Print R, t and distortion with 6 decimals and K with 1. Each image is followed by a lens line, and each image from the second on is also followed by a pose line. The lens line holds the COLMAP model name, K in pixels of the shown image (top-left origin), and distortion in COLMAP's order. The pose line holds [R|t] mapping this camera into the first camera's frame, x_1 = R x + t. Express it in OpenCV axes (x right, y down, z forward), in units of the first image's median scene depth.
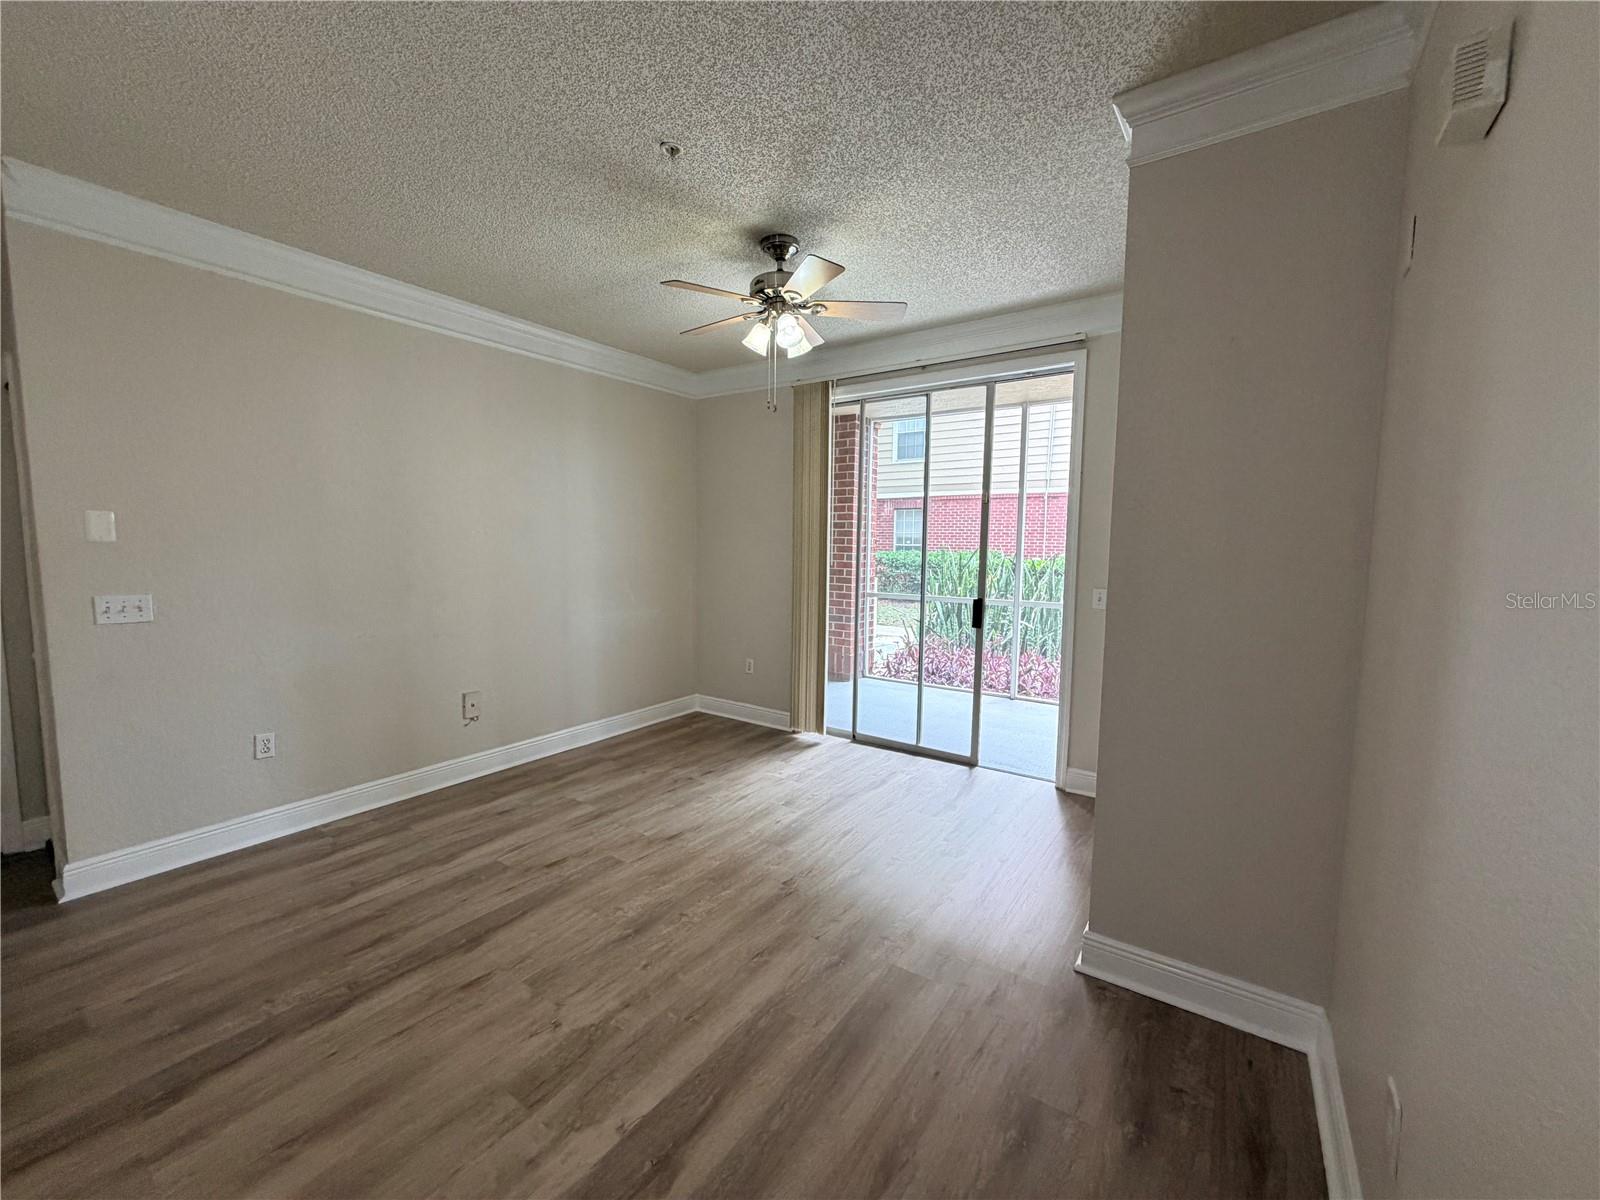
lens RADIAL K [[634.9, 0, 796.5], [0, 634.9, 599.6], [0, 0, 1]] dist [-0.002603, 0.000164]
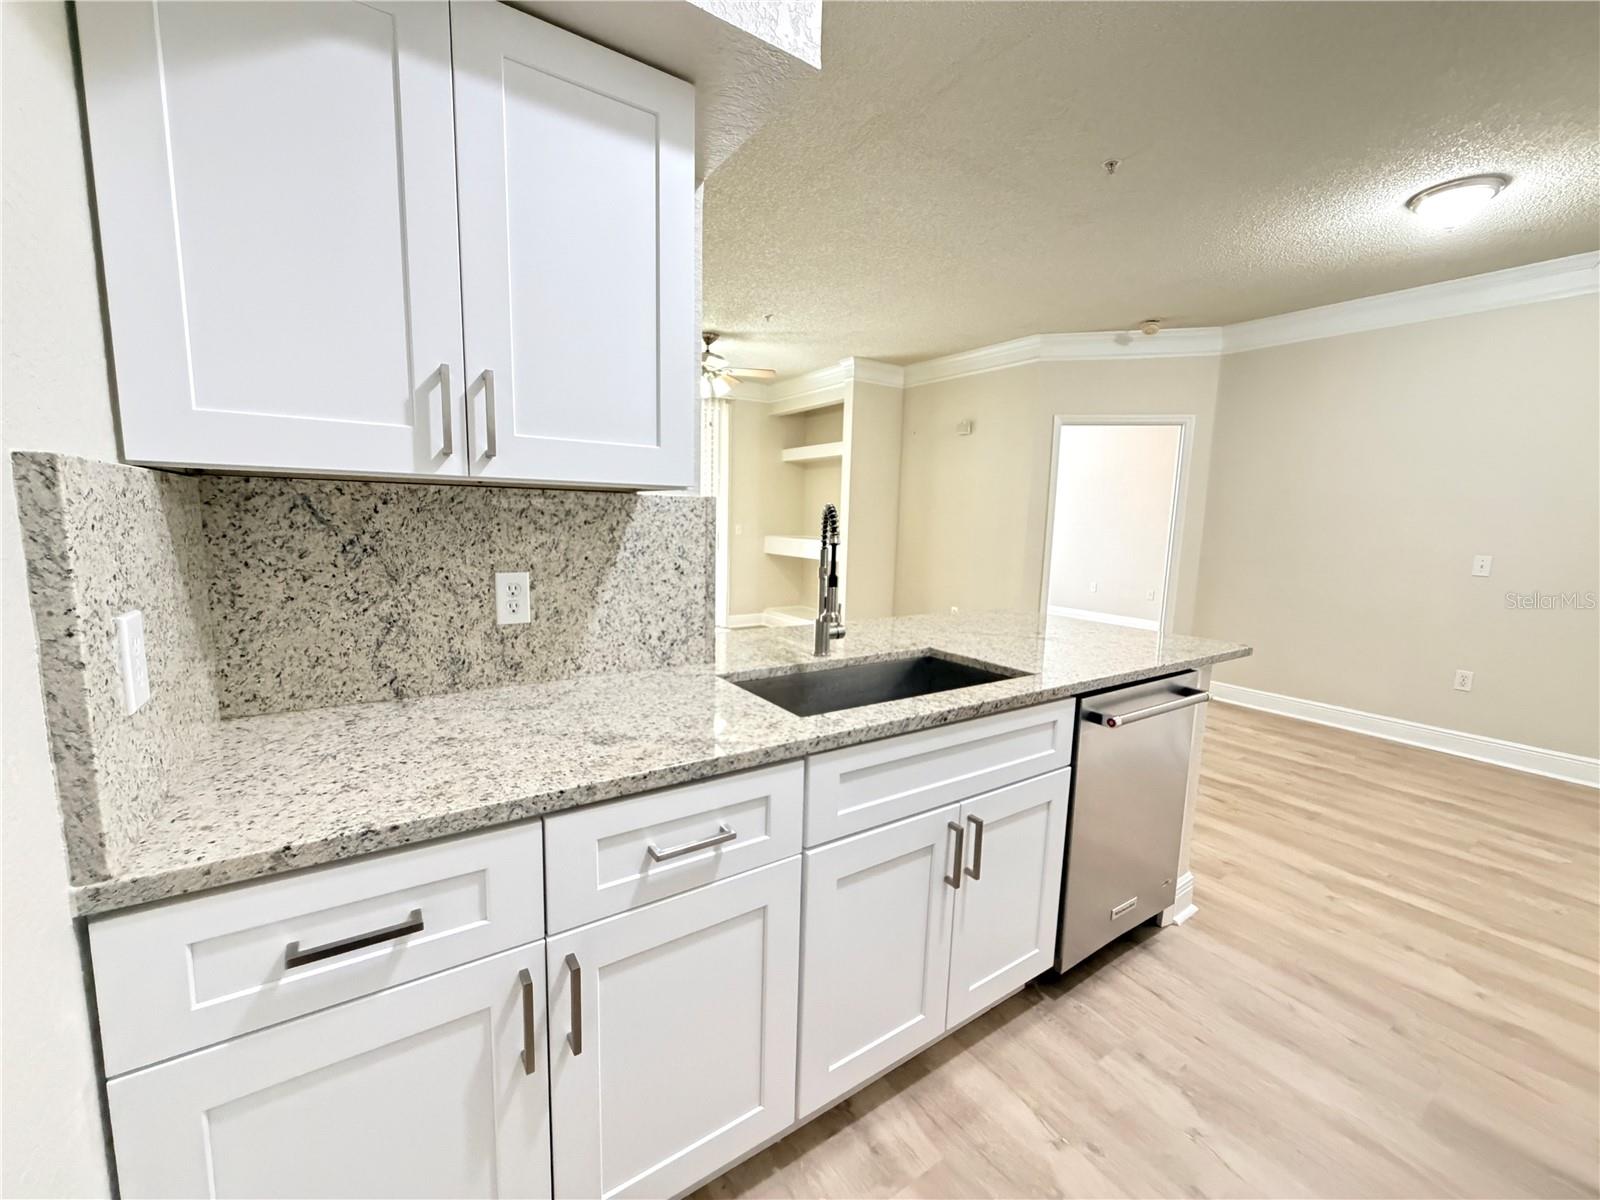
lens RADIAL K [[634.9, 0, 791.7], [0, 634.9, 590.0], [0, 0, 1]] dist [-0.002603, 0.000164]
pose [[0.373706, -0.111821, 0.920782, -1.913352], [0.059990, 0.993542, 0.096310, 0.015346], [-0.925605, 0.019246, 0.378001, 0.096015]]
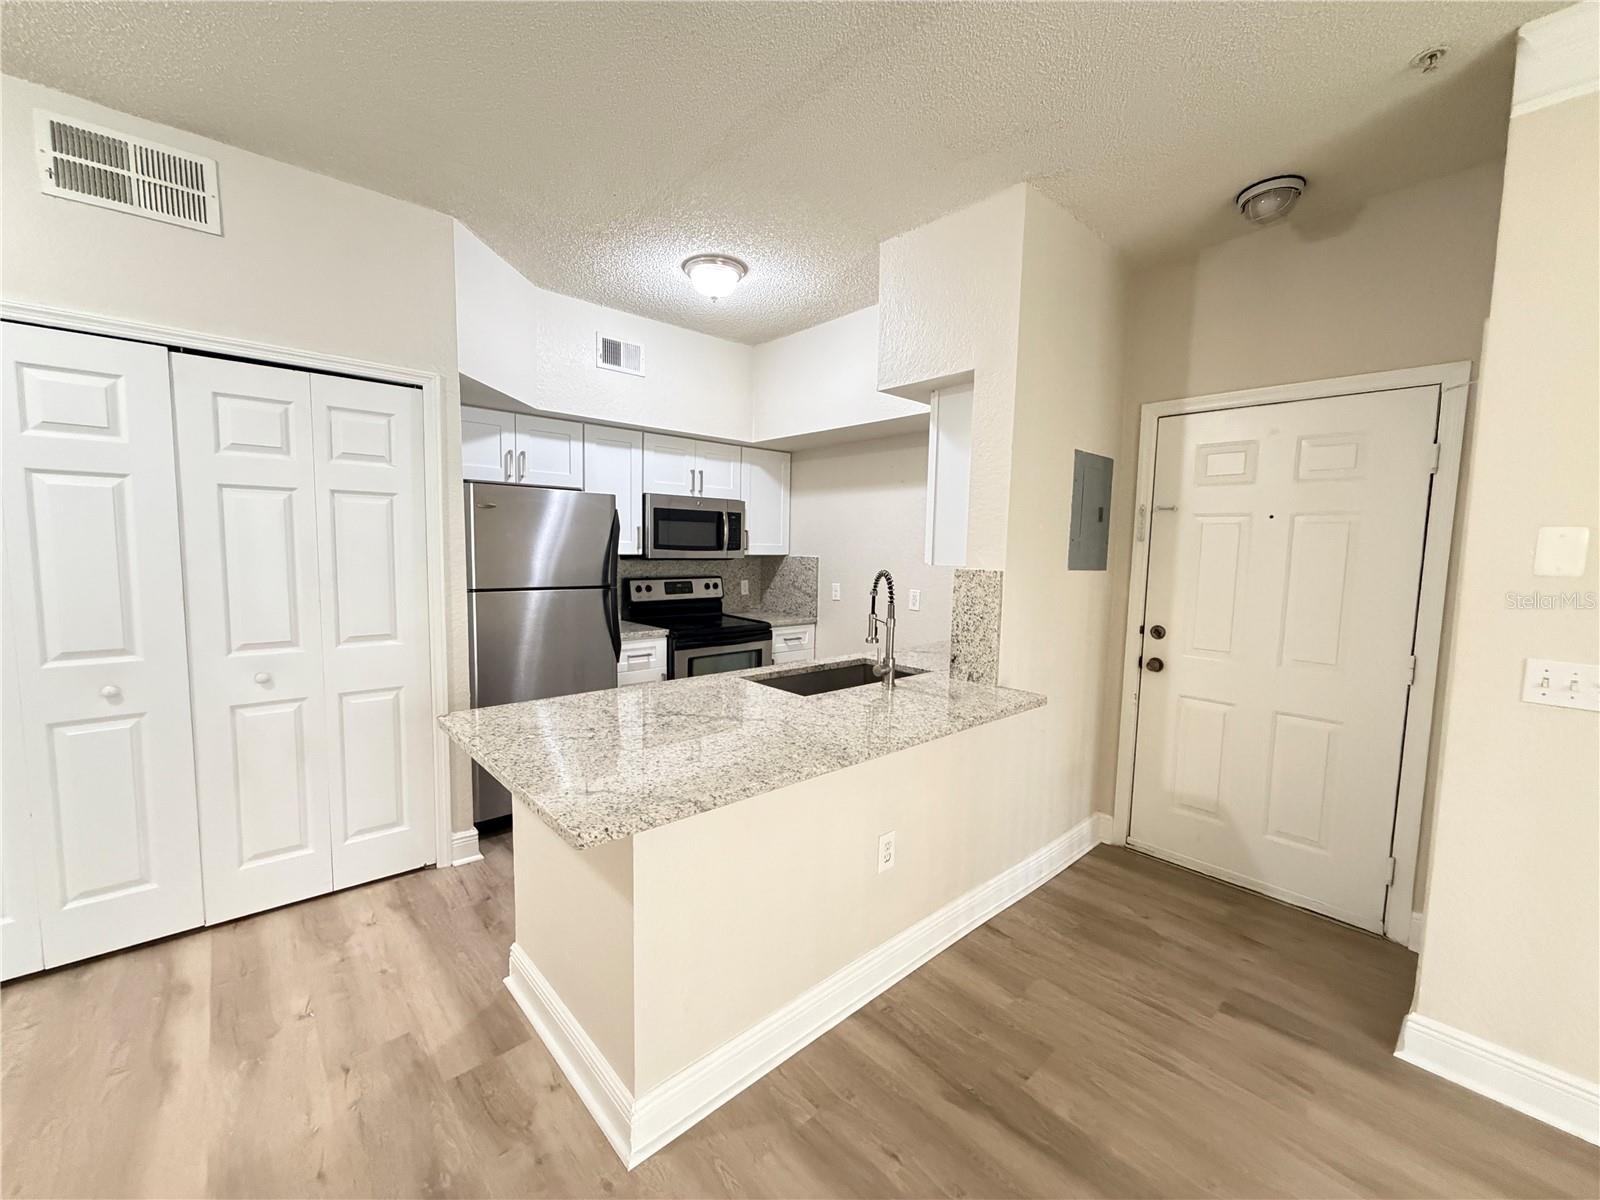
lens RADIAL K [[634.9, 0, 792.8], [0, 634.9, 600.3], [0, 0, 1]] dist [-0.002603, 0.000164]
pose [[-0.226464, 0.067433, -0.971682, -0.301666], [-0.109906, 0.989460, 0.094282, -0.042287], [0.967799, 0.128145, -0.216666, 0.394873]]
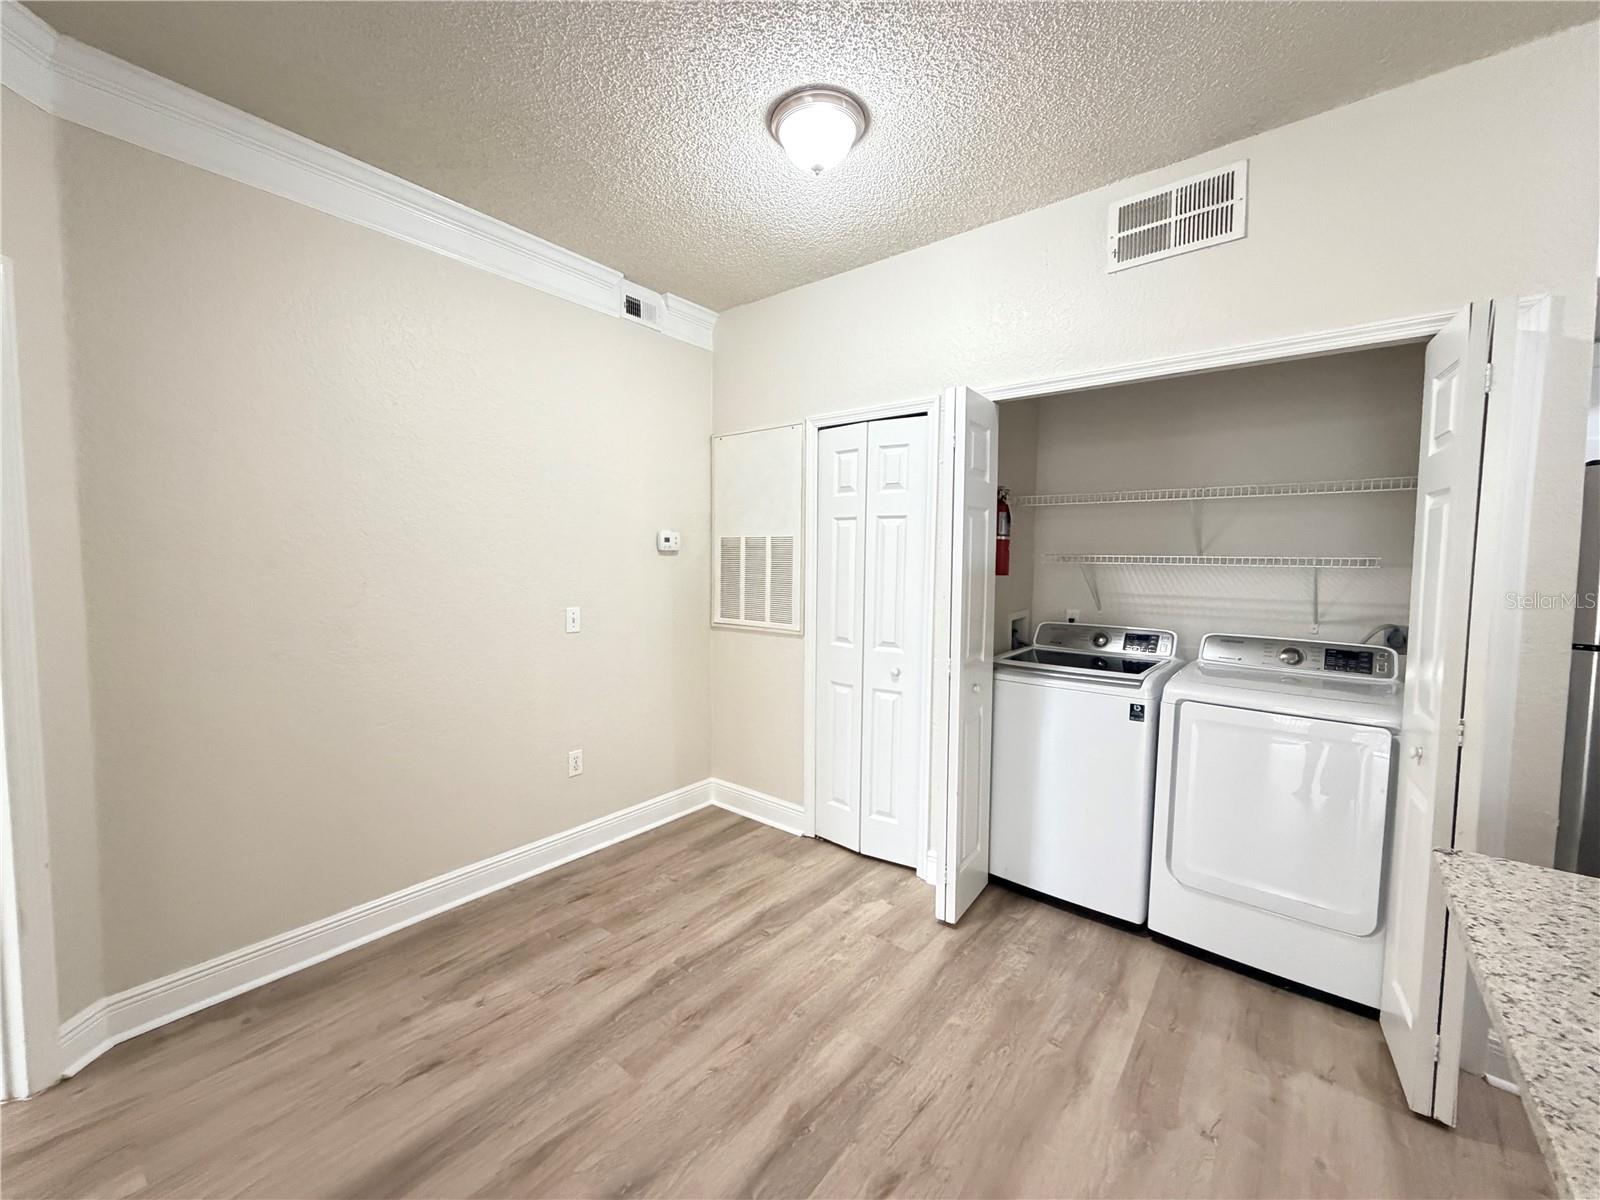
lens RADIAL K [[634.9, 0, 804.0], [0, 634.9, 599.2], [0, 0, 1]] dist [-0.002603, 0.000164]
pose [[-0.997383, -0.027199, 0.066989, -0.498520], [-0.016738, 0.988233, 0.152036, -0.026529], [-0.070336, 0.150517, -0.986102, 0.295737]]
